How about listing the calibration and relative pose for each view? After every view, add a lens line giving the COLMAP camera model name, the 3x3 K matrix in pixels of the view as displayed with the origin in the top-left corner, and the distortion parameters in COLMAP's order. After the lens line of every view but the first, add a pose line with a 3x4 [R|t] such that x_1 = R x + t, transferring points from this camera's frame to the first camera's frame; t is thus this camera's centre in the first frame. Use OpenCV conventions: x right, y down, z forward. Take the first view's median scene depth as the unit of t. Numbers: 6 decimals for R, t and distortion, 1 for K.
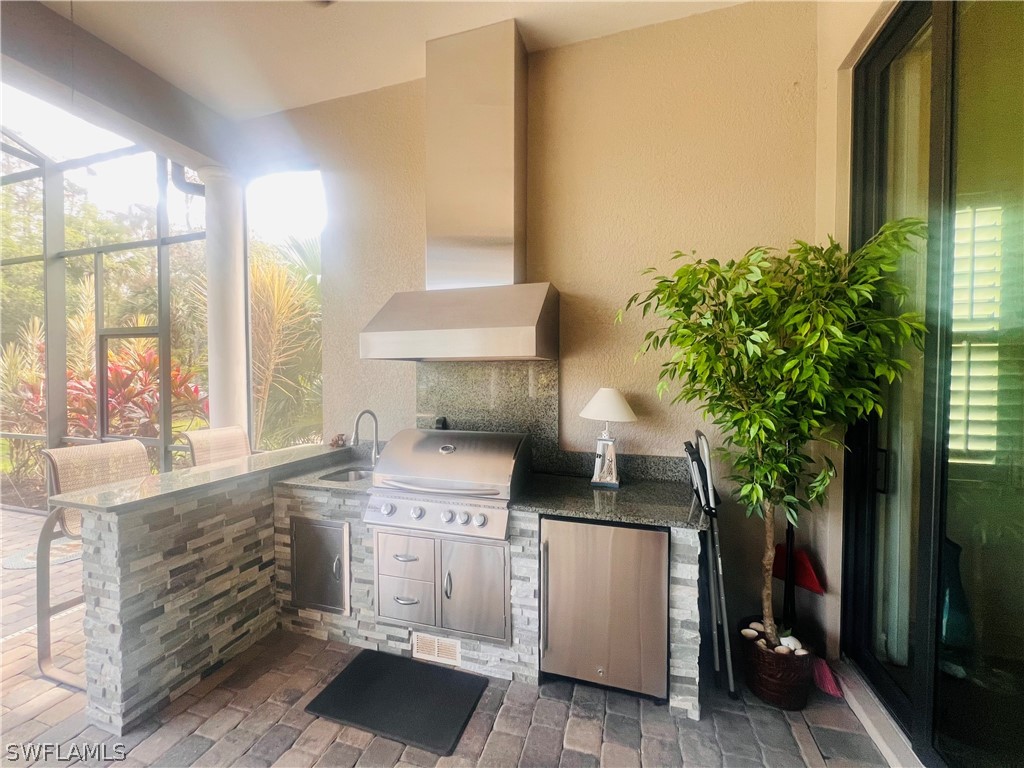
lens RADIAL K [[411.3, 0, 509.8], [0, 411.3, 383.2], [0, 0, 1]] dist [-0.003589, 0.000160]
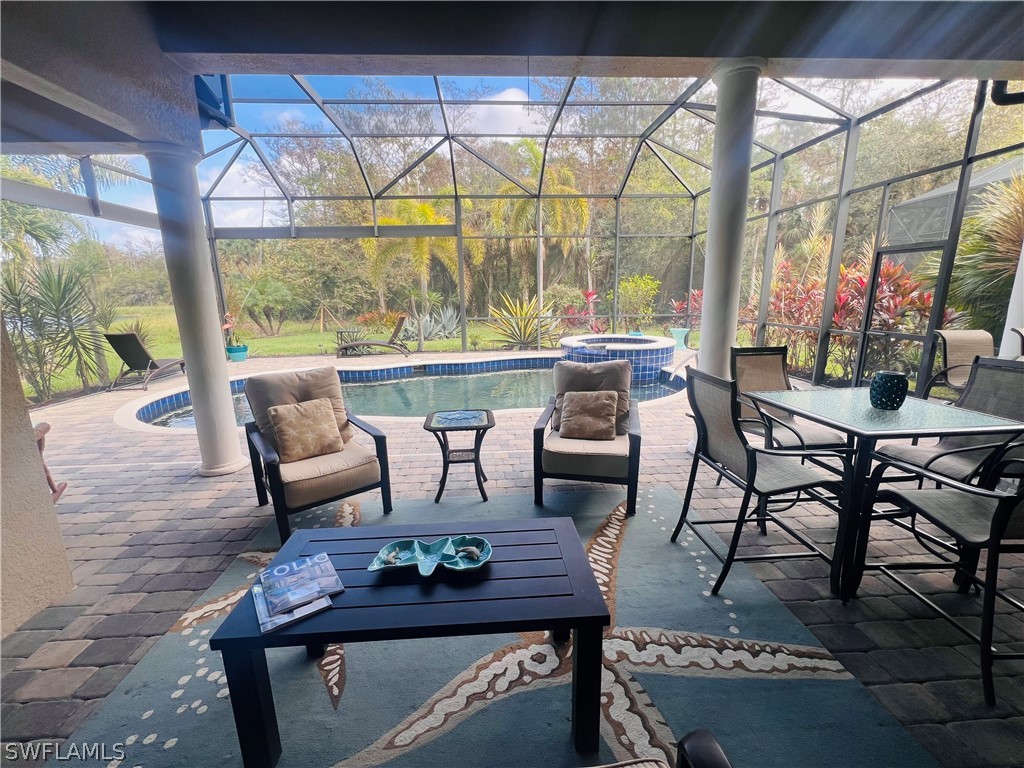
lens RADIAL K [[411.3, 0, 509.0], [0, 411.3, 382.8], [0, 0, 1]] dist [-0.001568, 0.000003]
pose [[0.344973, 0.198001, -0.917491, -0.193891], [-0.001872, 0.977640, 0.210277, 0.036896], [0.938611, -0.070823, 0.337630, -1.137062]]
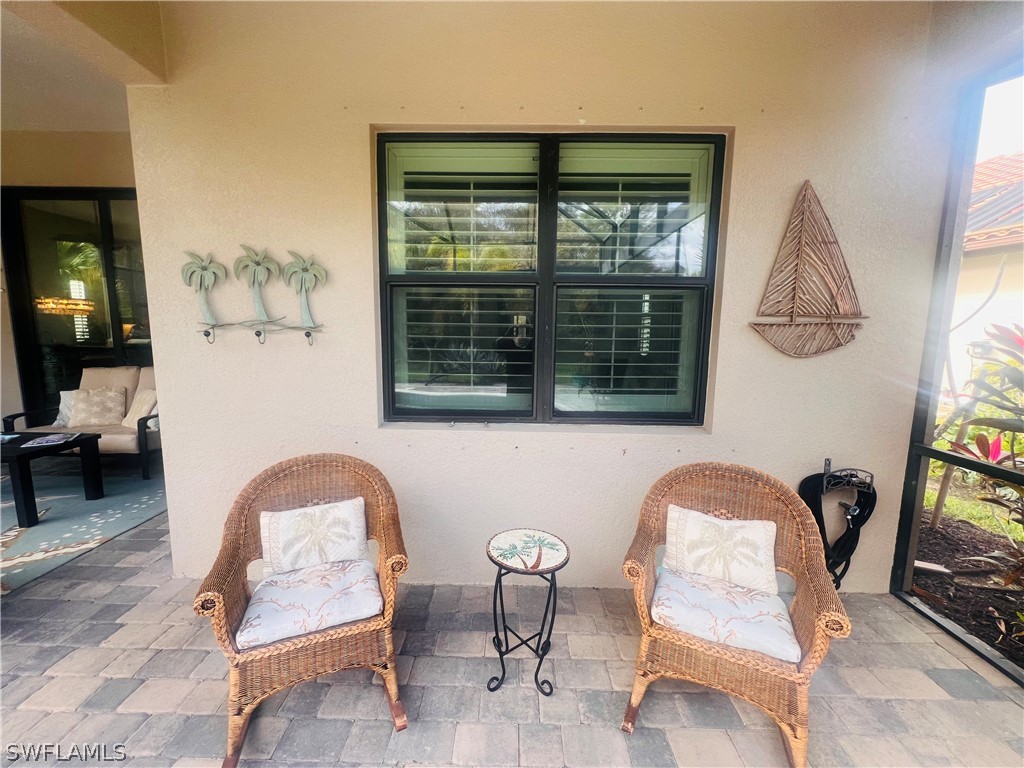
lens RADIAL K [[408.3, 0, 508.4], [0, 408.3, 381.1], [0, 0, 1]] dist [0.000311, 0.000021]
pose [[-0.277575, -0.124362, 0.952621, -2.752169], [0.012814, 0.991019, 0.133109, 0.101077], [-0.960618, 0.049154, -0.273489, -2.490122]]
